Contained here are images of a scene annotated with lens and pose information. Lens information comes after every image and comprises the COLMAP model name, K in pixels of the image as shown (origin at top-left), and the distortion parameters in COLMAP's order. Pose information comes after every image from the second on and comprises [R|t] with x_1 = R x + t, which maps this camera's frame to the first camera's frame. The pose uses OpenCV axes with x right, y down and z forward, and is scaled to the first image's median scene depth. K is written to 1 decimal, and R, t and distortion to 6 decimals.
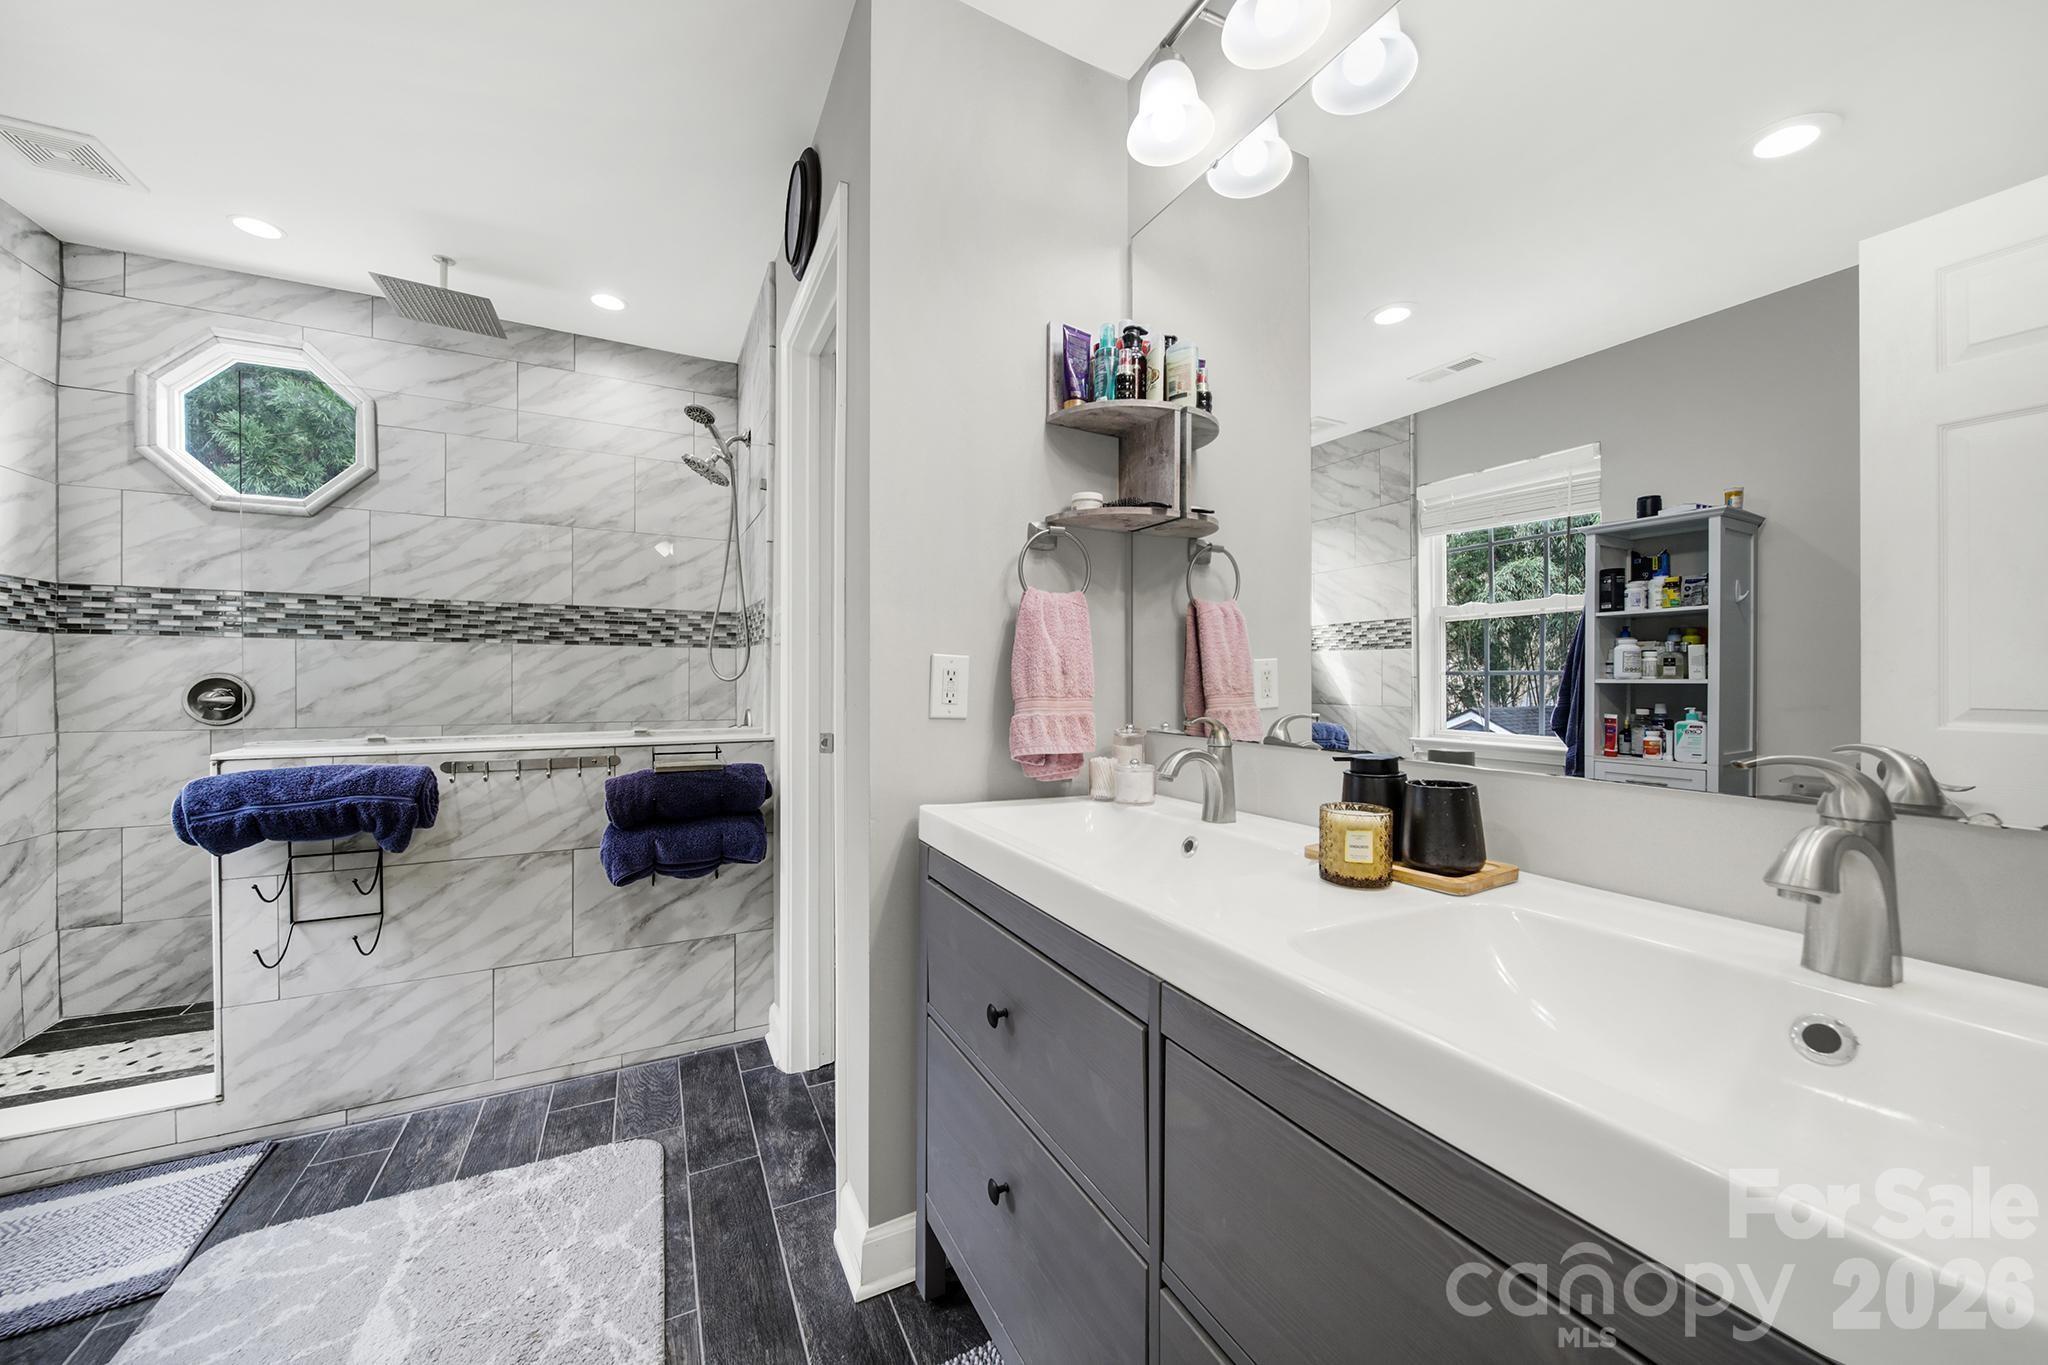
lens RADIAL K [[741.5, 0, 1028.9], [0, 741.5, 682.0], [0, 0, 1]] dist [-0.002703, -0.001875]
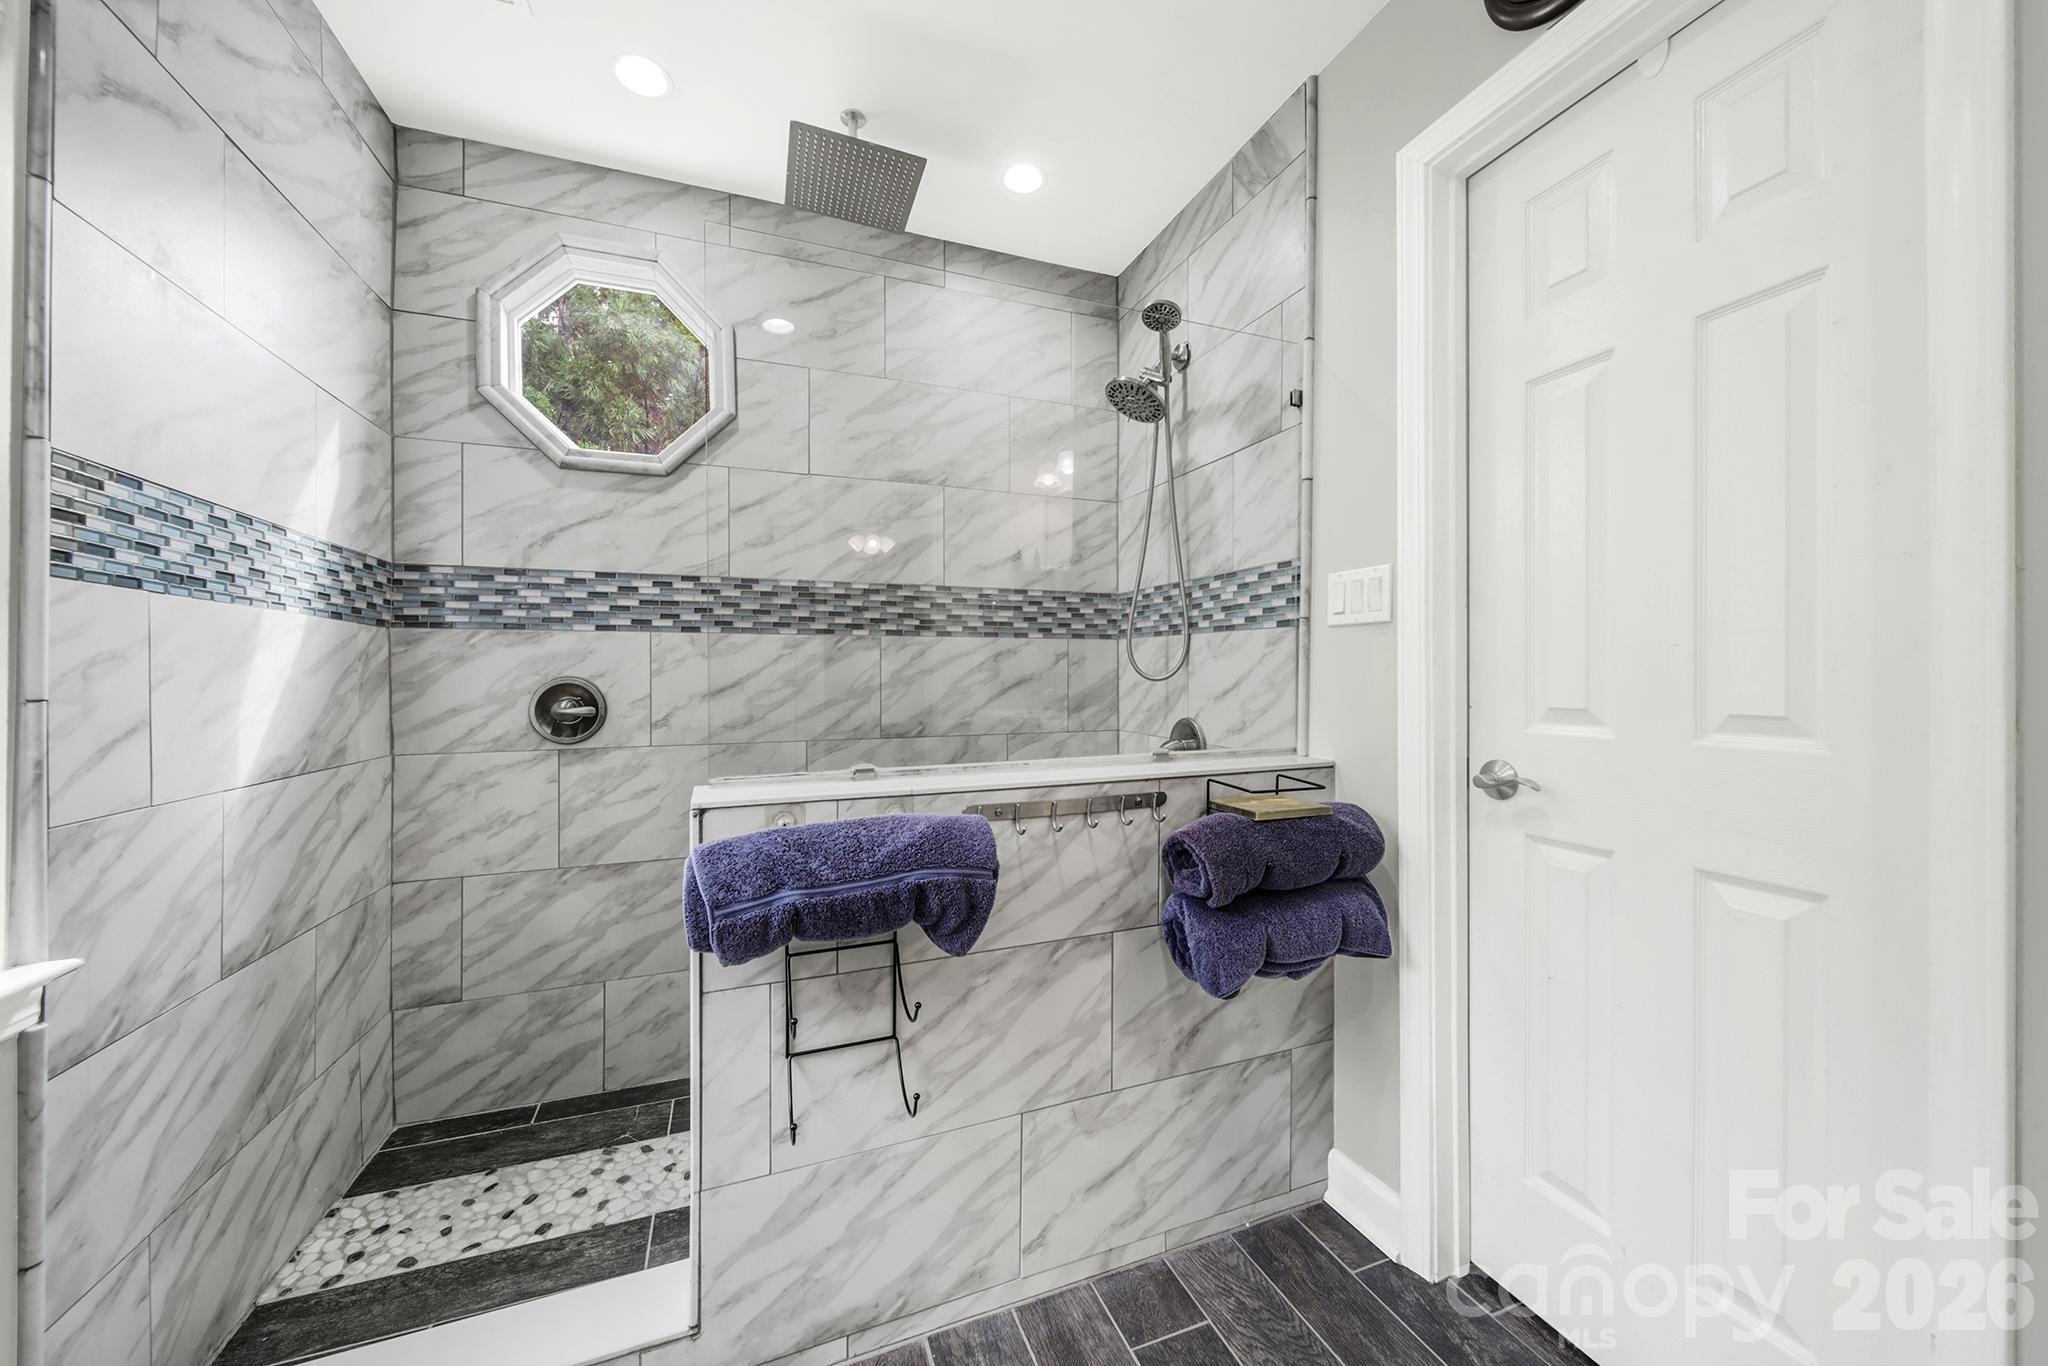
lens RADIAL K [[741.5, 0, 1022.2], [0, 741.5, 673.6], [0, 0, 1]] dist [-0.002703, -0.001875]
pose [[0.993824, -0.012674, -0.110245, -0.567596], [0.011512, 0.999871, -0.011177, -0.001451], [0.110372, 0.009839, 0.993842, 0.292259]]
